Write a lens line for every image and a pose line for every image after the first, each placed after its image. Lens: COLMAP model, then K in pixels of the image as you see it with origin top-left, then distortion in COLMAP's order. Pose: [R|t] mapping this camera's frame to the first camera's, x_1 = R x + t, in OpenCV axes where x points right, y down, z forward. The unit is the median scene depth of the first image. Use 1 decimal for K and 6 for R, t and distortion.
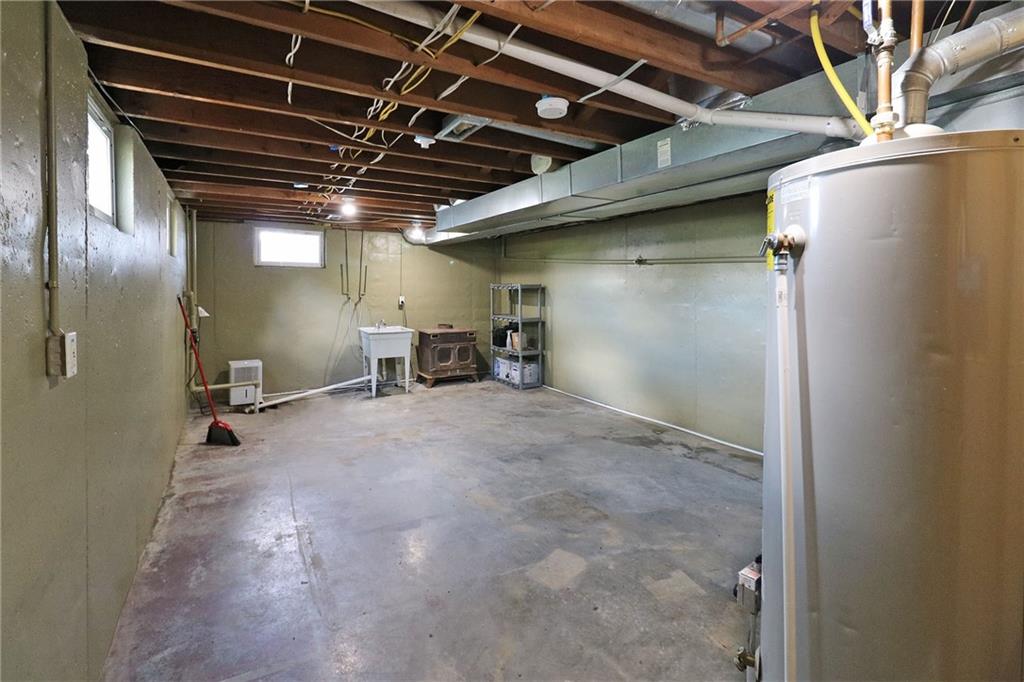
lens RADIAL K [[470.7, 0, 512.0], [0, 470.7, 341.0], [0, 0, 1]] dist [0.007560, 0.000046]
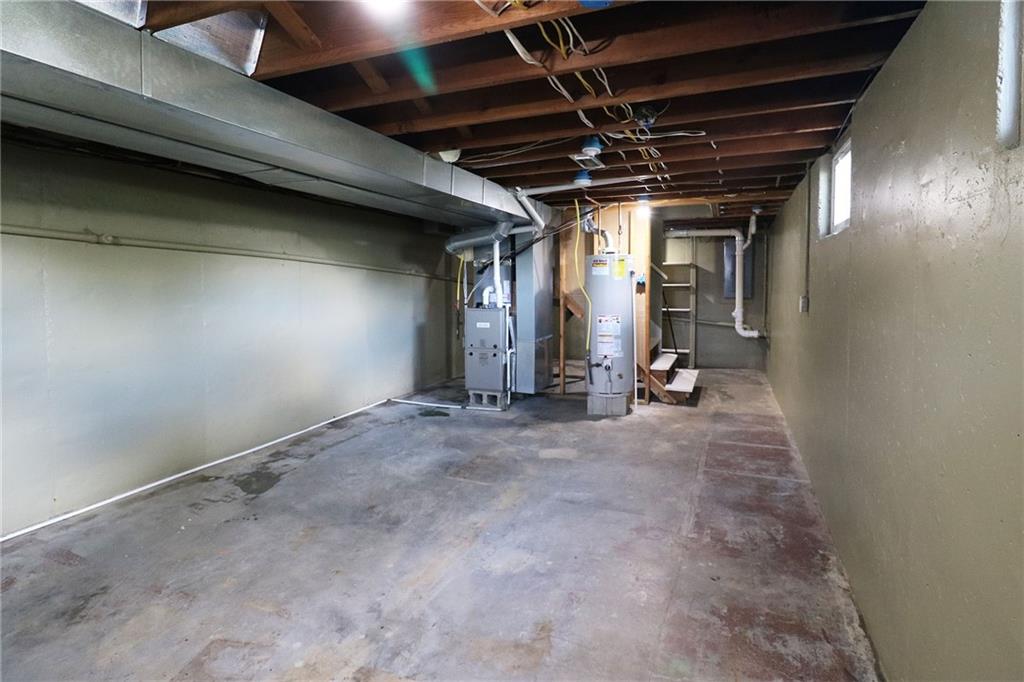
lens RADIAL K [[470.7, 0, 512.0], [0, 470.7, 341.0], [0, 0, 1]] dist [0.007560, 0.000046]
pose [[-0.570302, -0.097039, 0.815683, -0.913787], [0.097981, 0.977872, 0.184840, -0.187101], [-0.815570, 0.185337, -0.548175, 1.596477]]
